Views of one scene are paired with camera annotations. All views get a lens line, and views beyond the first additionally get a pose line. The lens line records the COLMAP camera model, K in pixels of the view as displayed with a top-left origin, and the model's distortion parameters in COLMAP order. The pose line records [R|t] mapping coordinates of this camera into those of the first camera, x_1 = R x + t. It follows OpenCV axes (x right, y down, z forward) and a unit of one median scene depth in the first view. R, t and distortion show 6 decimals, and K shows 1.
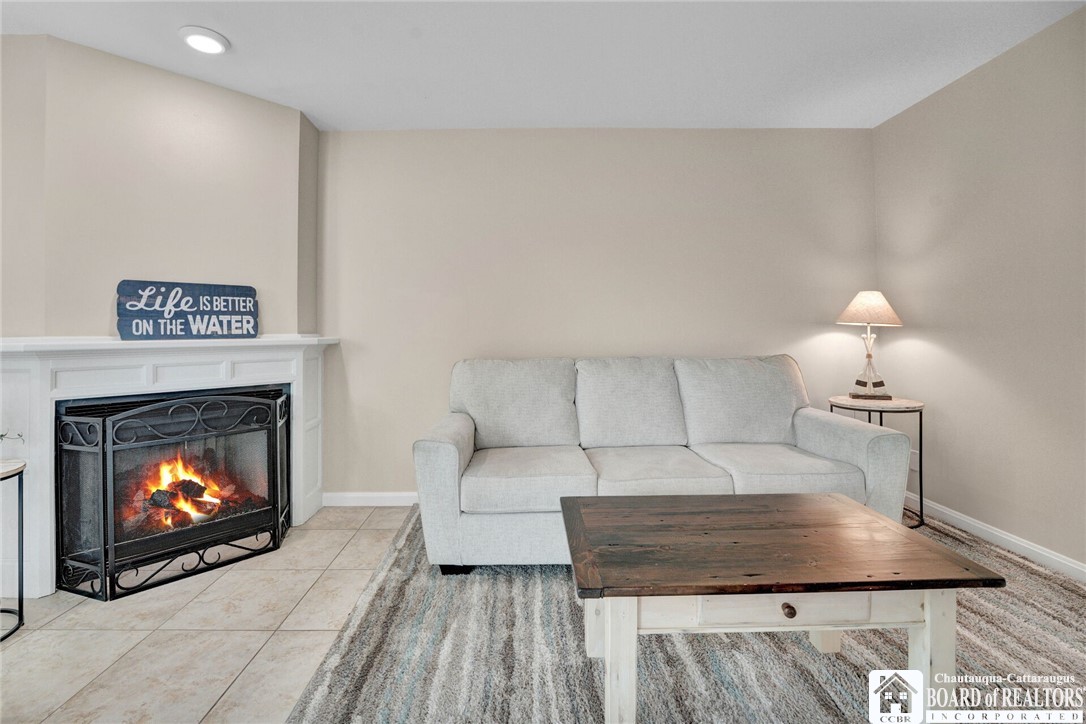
lens RADIAL K [[478.1, 0, 521.2], [0, 478.1, 323.4], [0, 0, 1]] dist [-0.023052, 0.000015]
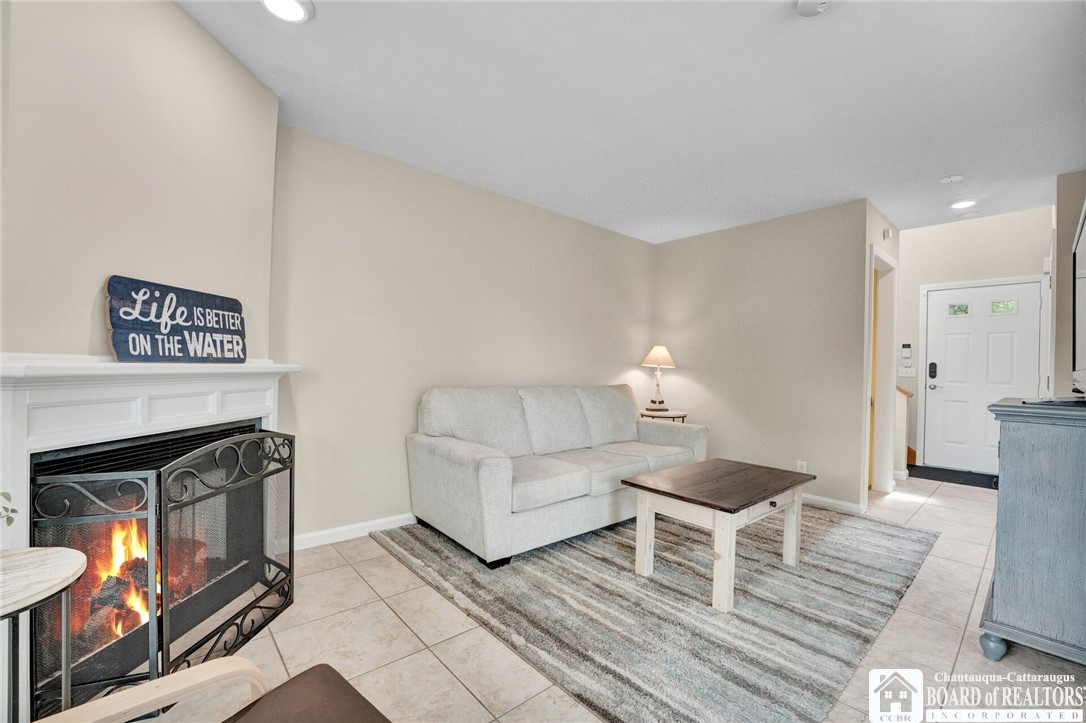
lens RADIAL K [[453.1, 0, 539.8], [0, 453.1, 369.9], [0, 0, 1]] dist [-0.021636, 0.000376]
pose [[0.761126, 0.022110, 0.648227, -0.717248], [-0.041322, 0.999041, 0.014443, 0.011039], [-0.647286, -0.037779, 0.761310, 0.077325]]
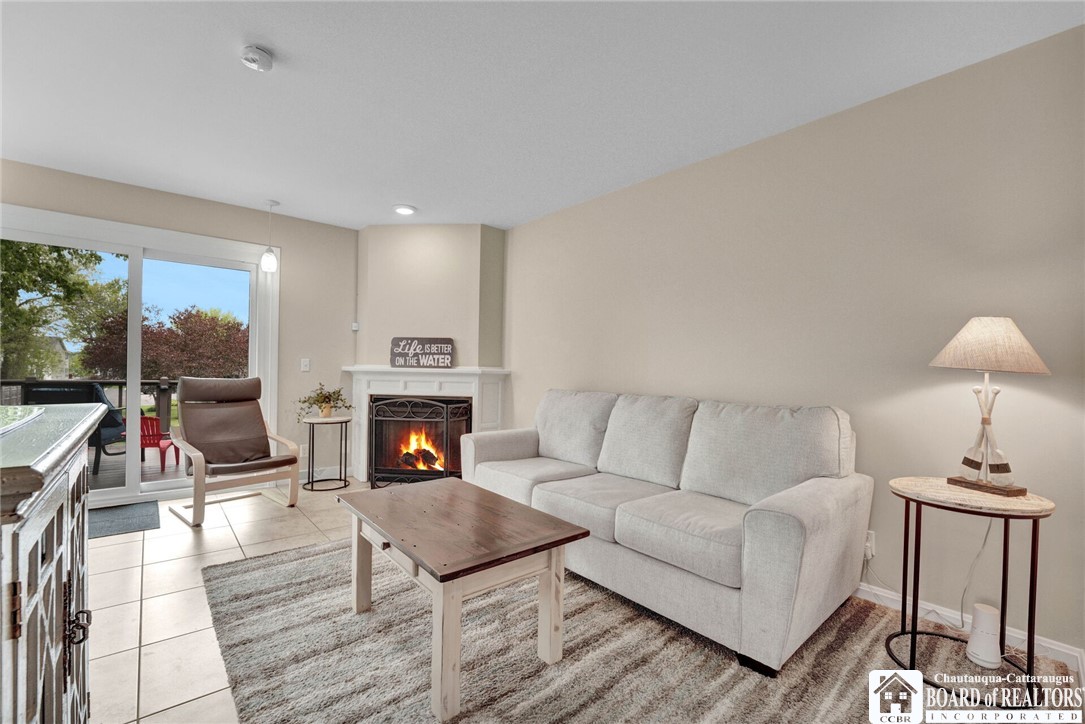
lens RADIAL K [[463.4, 0, 539.9], [0, 463.4, 361.2], [0, 0, 1]] dist [-0.021163, 0.000612]
pose [[0.640611, 0.011943, -0.767773, 0.973224], [-0.010311, 0.999923, 0.006951, -0.010187], [0.767797, 0.003463, 0.640684, 0.194206]]
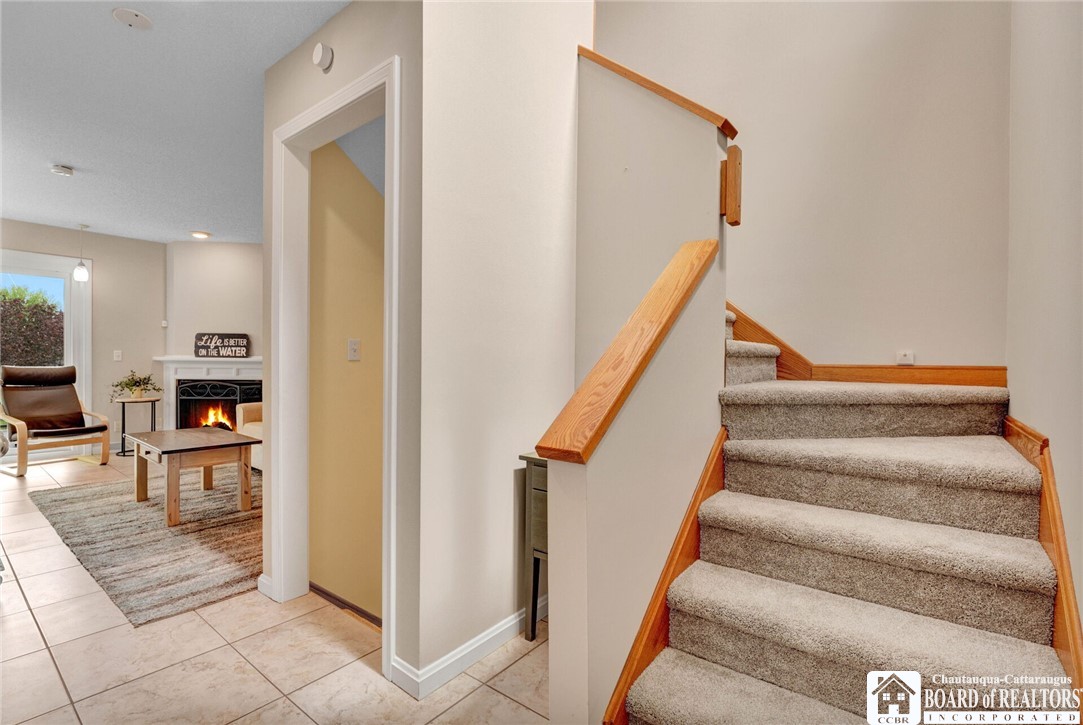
lens RADIAL K [[535.8, 0, 541.5], [0, 535.8, 362.5], [0, 0, 1]] dist [-0.002848, 0.000814]
pose [[0.753117, 0.023936, -0.657451, 2.176568], [-0.008709, 0.999613, 0.026417, -0.025489], [0.657829, -0.014170, 0.753034, 0.055633]]
